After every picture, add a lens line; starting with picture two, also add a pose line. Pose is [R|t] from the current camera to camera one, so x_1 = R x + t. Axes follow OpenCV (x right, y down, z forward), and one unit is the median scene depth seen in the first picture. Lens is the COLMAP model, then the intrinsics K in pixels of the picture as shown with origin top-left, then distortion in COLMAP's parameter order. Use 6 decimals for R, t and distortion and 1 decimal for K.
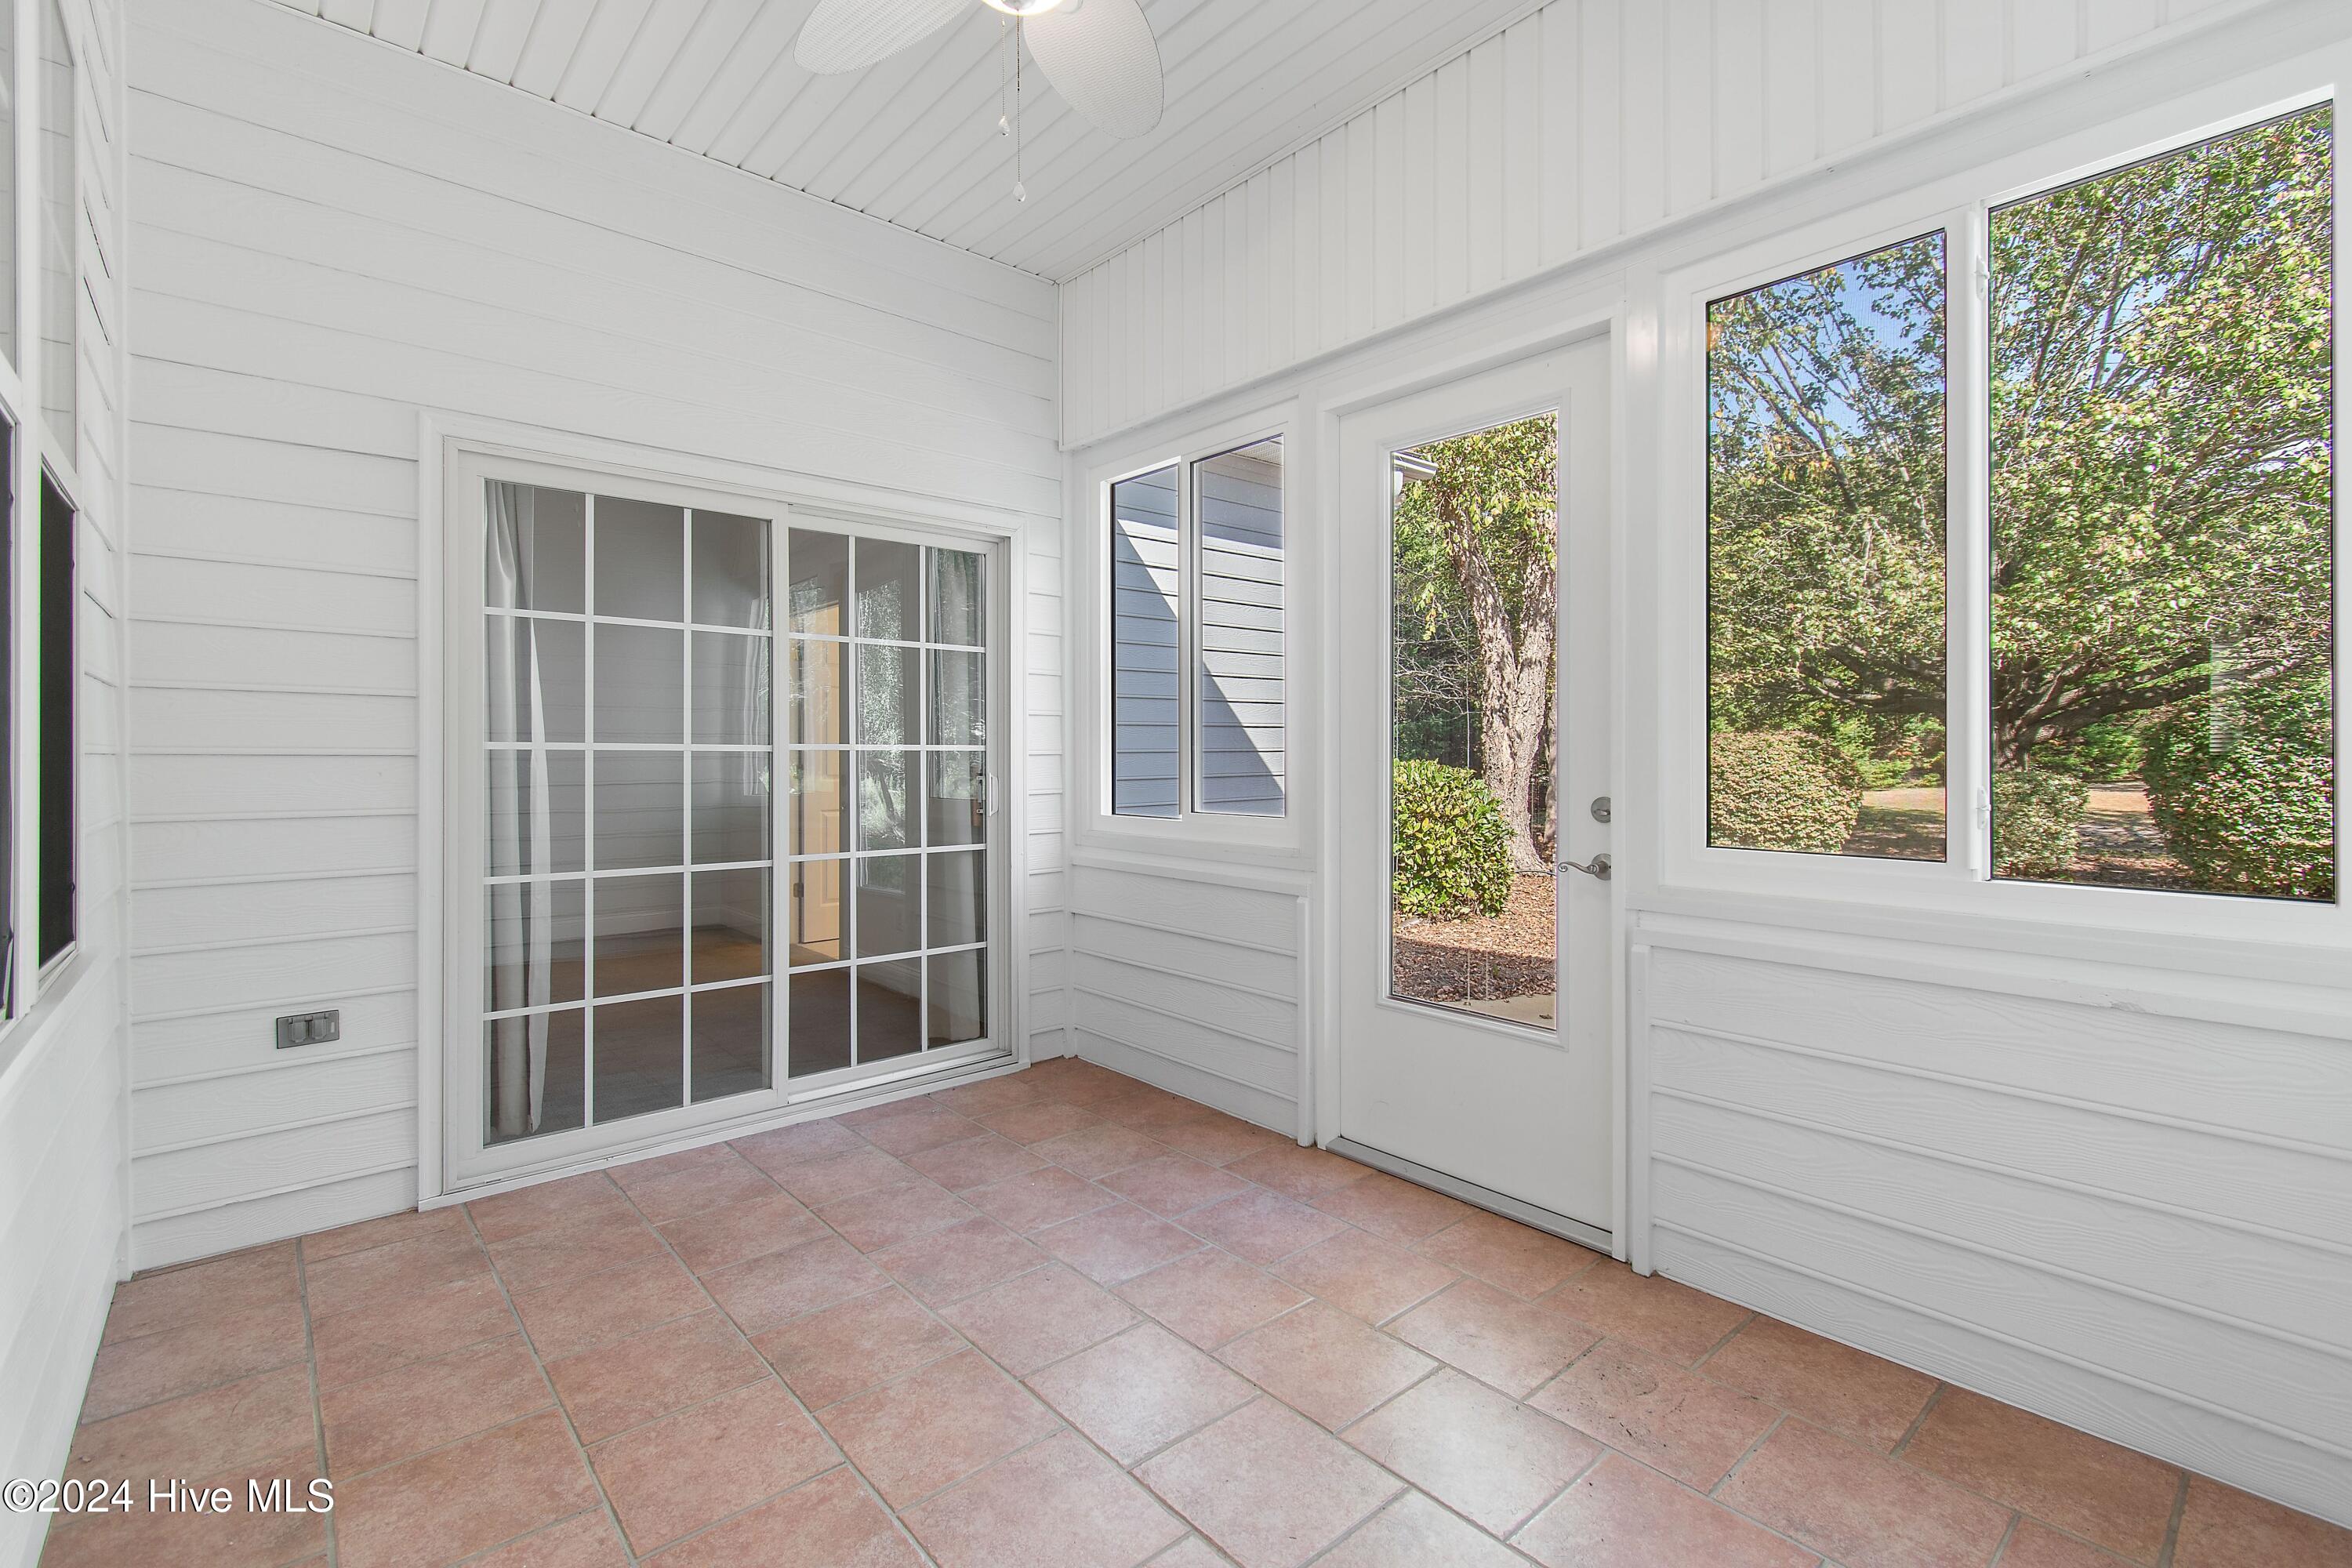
lens RADIAL K [[1047.6, 0, 1176.7], [0, 1047.6, 758.1], [0, 0, 1]] dist [-0.000531, -0.006809]
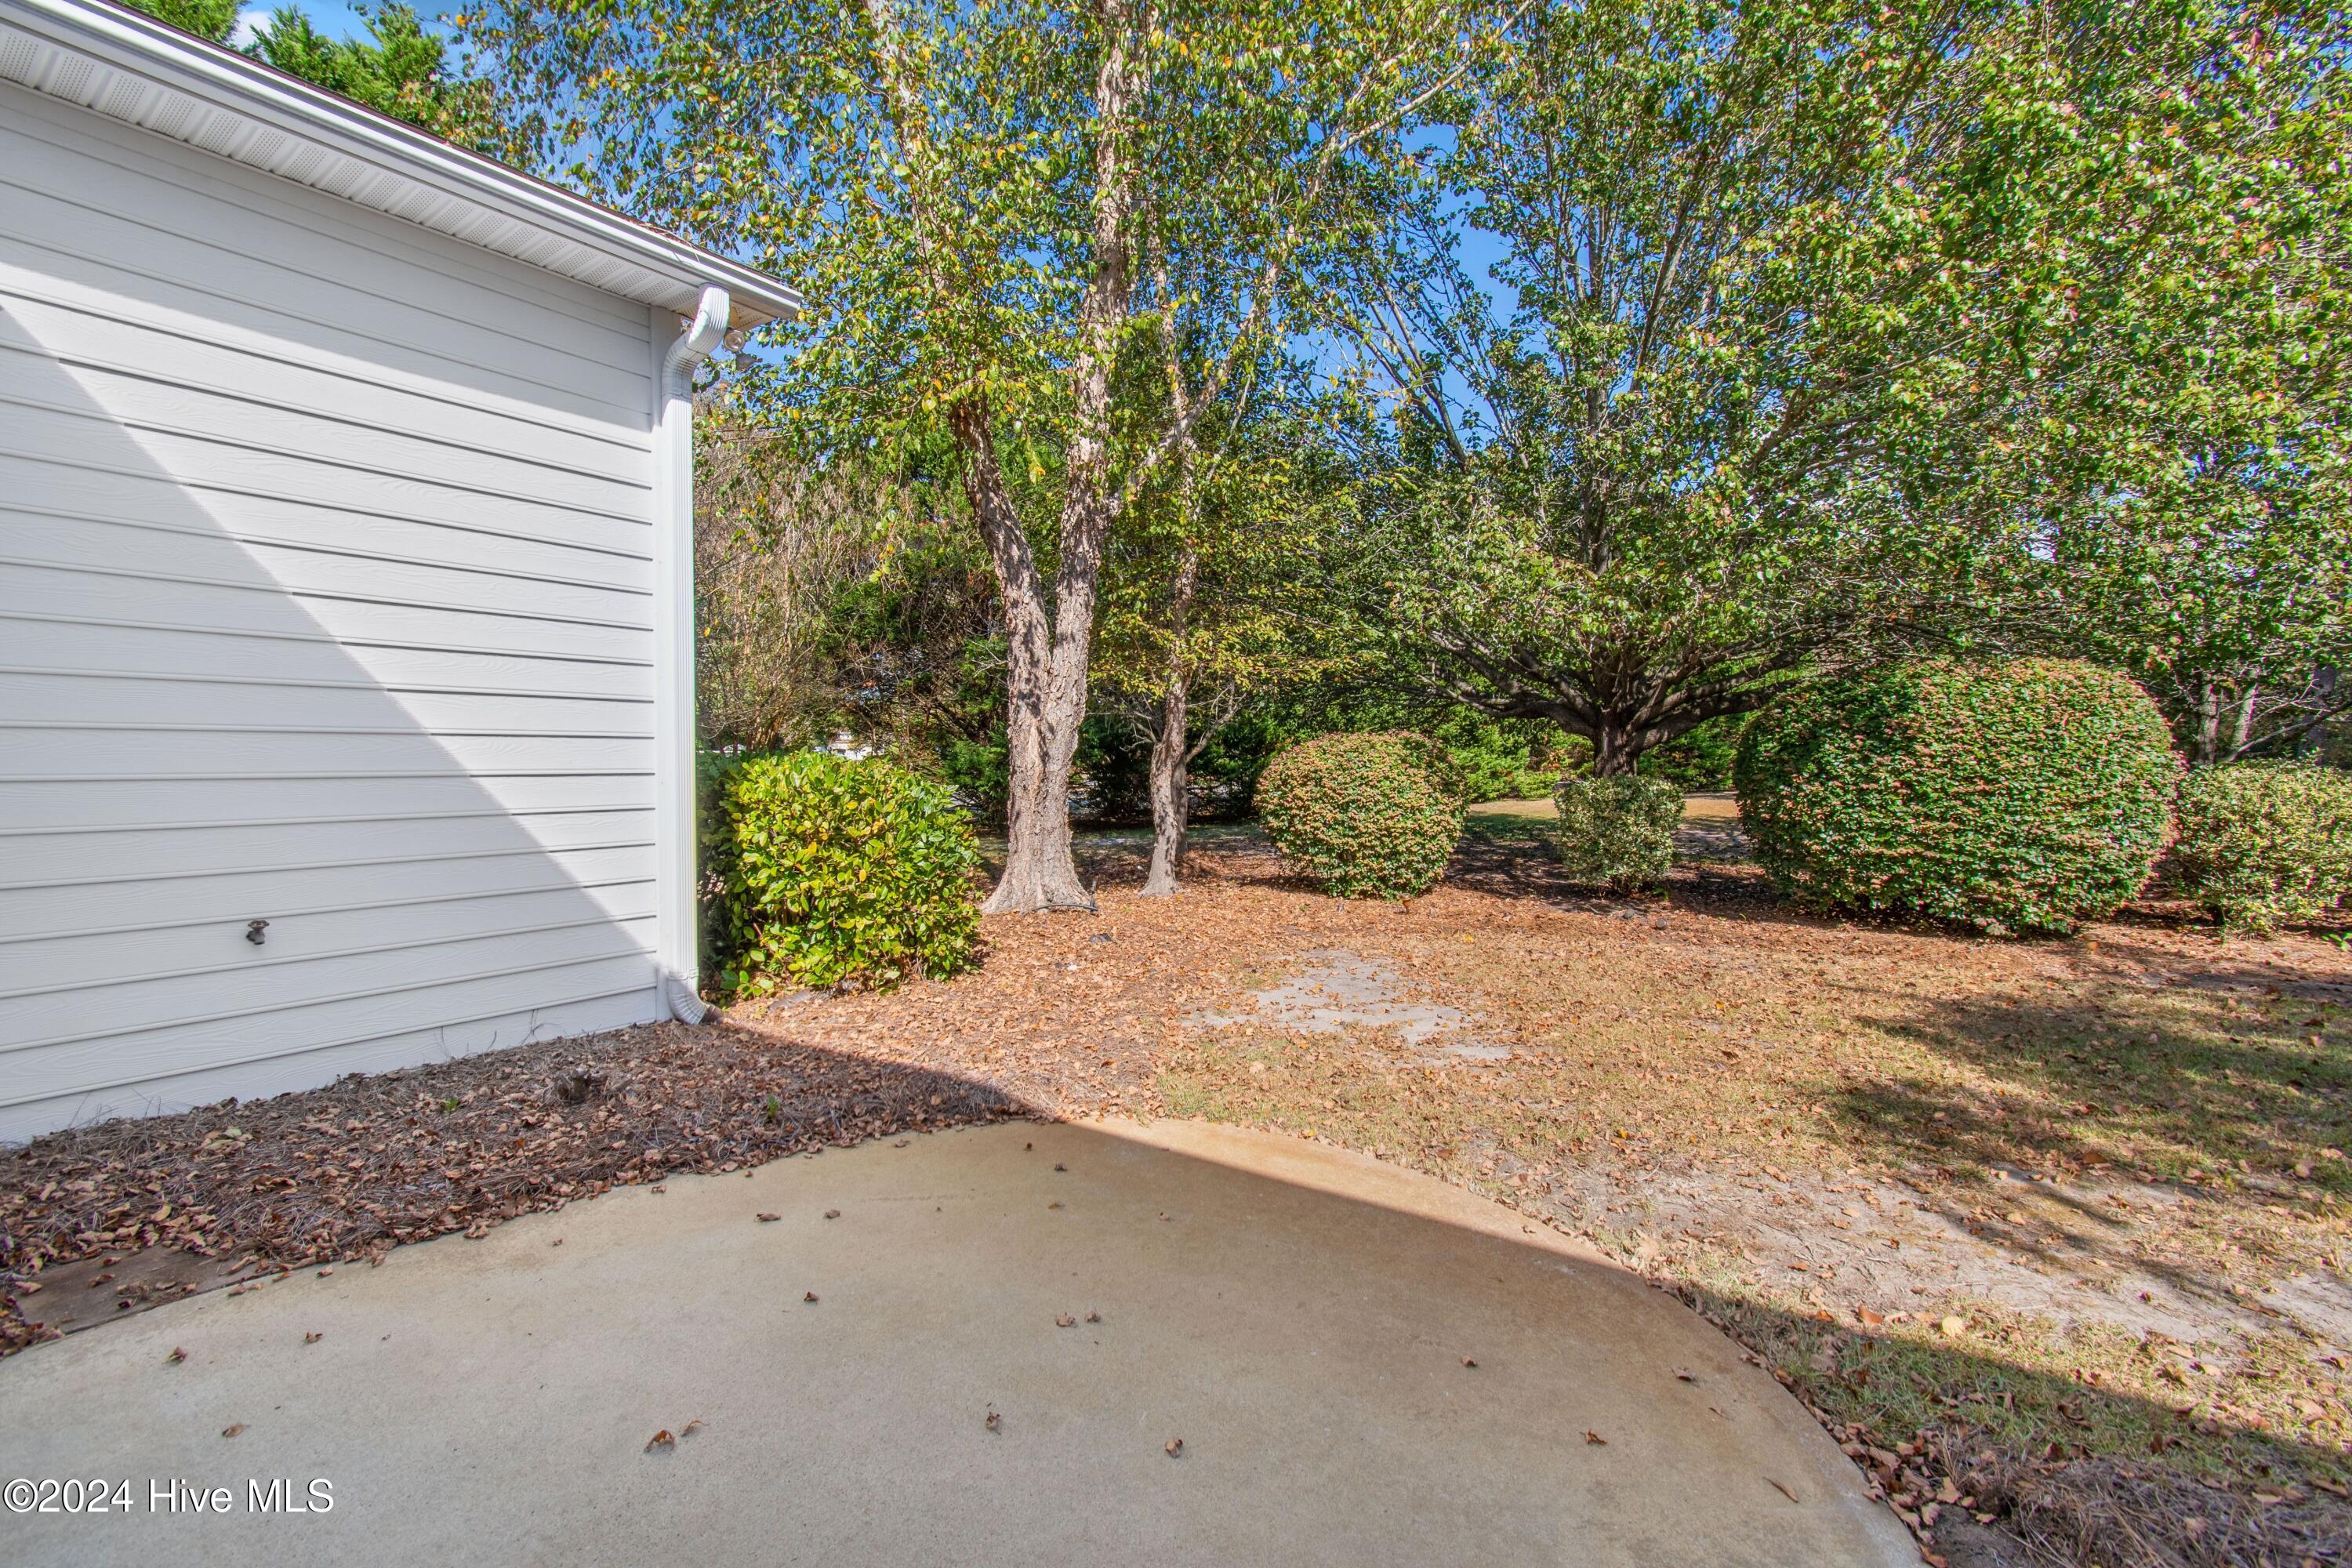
lens RADIAL K [[1049.5, 0, 1176.0], [0, 1049.5, 784.0], [0, 0, 1]] dist [0.000802, -0.021965]
pose [[0.969156, -0.004038, 0.246416, 0.225157], [0.001462, 0.999942, 0.010639, 0.010566], [-0.246445, -0.009951, 0.969106, 0.227309]]
